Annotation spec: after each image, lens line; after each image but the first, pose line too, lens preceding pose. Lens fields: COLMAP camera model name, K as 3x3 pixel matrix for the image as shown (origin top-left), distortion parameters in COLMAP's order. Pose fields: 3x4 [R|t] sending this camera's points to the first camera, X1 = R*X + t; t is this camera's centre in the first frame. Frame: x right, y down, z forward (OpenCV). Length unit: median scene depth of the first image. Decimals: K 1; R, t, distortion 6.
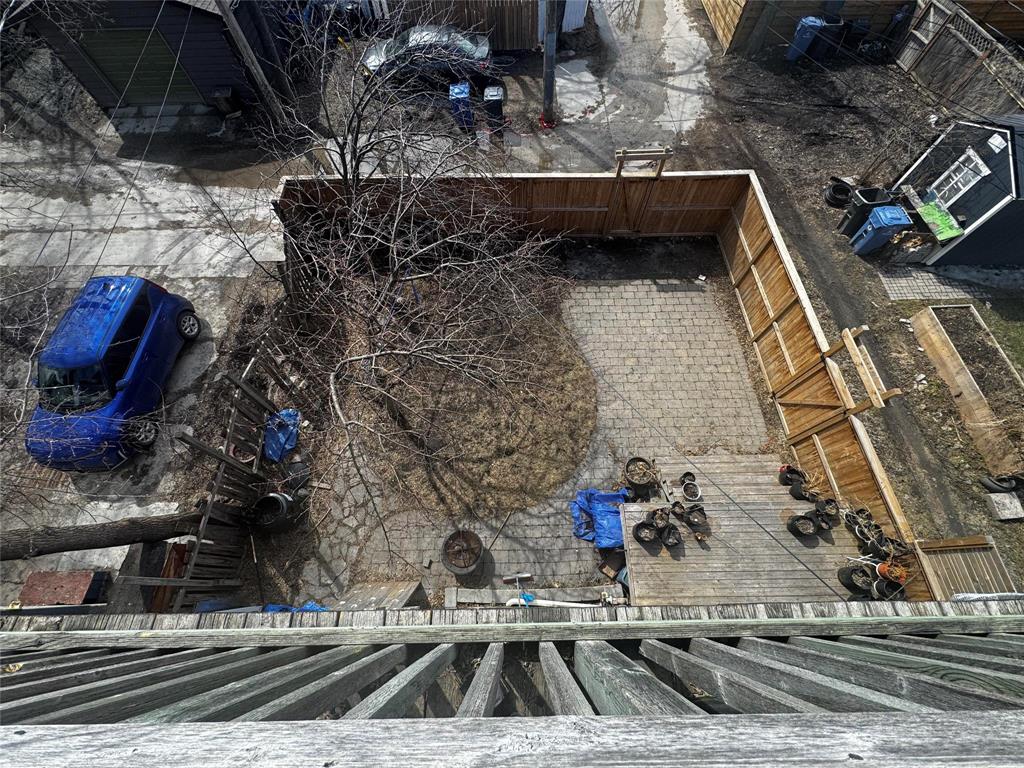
lens RADIAL K [[410.5, 0, 514.5], [0, 410.5, 383.1], [0, 0, 1]] dist [-0.000784, 0.000097]
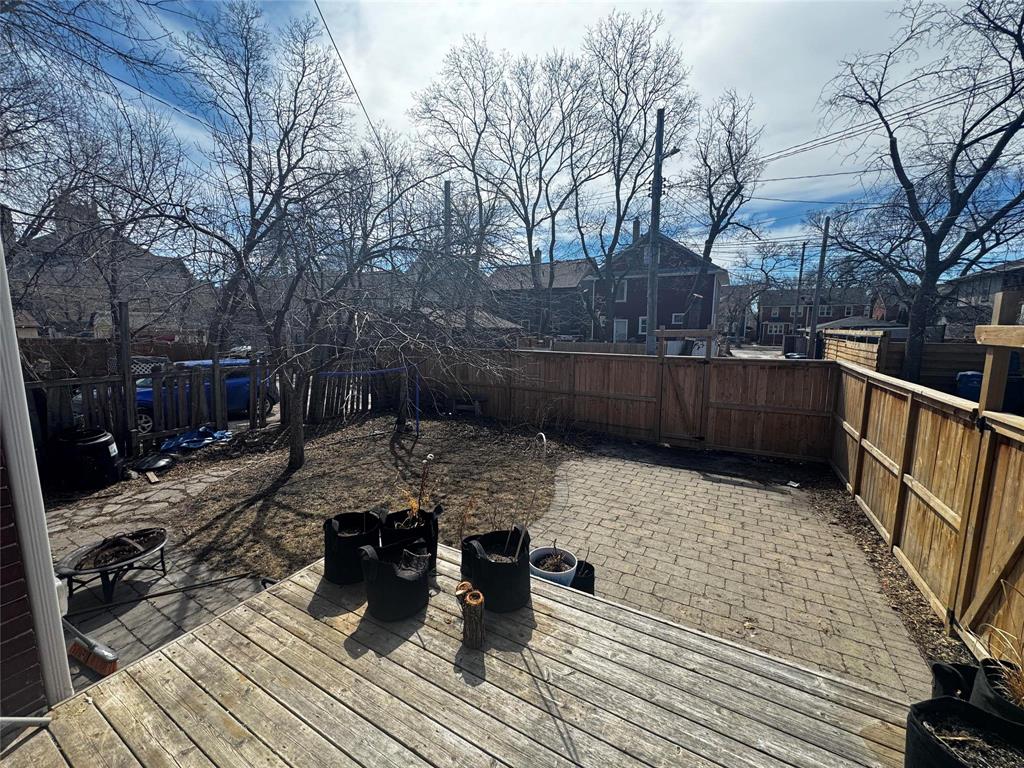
lens RADIAL K [[410.5, 0, 512.8], [0, 410.5, 382.9], [0, 0, 1]] dist [-0.000784, 0.000097]
pose [[0.863745, 0.081858, -0.497237, 0.442648], [-0.460235, 0.530034, -0.712213, 0.352314], [0.205252, 0.844016, 0.495488, 0.537899]]
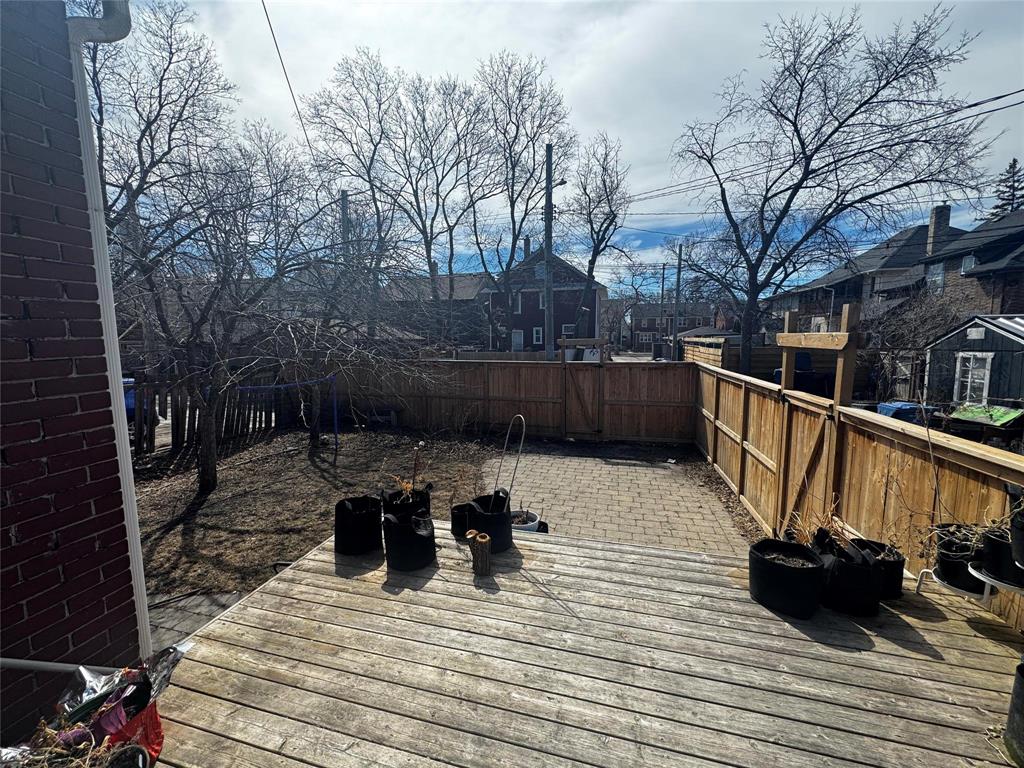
lens RADIAL K [[410.5, 0, 514.2], [0, 410.5, 383.2], [0, 0, 1]] dist [-0.000784, 0.000097]
pose [[0.964239, 0.033772, -0.262874, 0.422841], [-0.240864, 0.525492, -0.815992, 0.436099], [0.110581, 0.850128, 0.514834, 0.498489]]
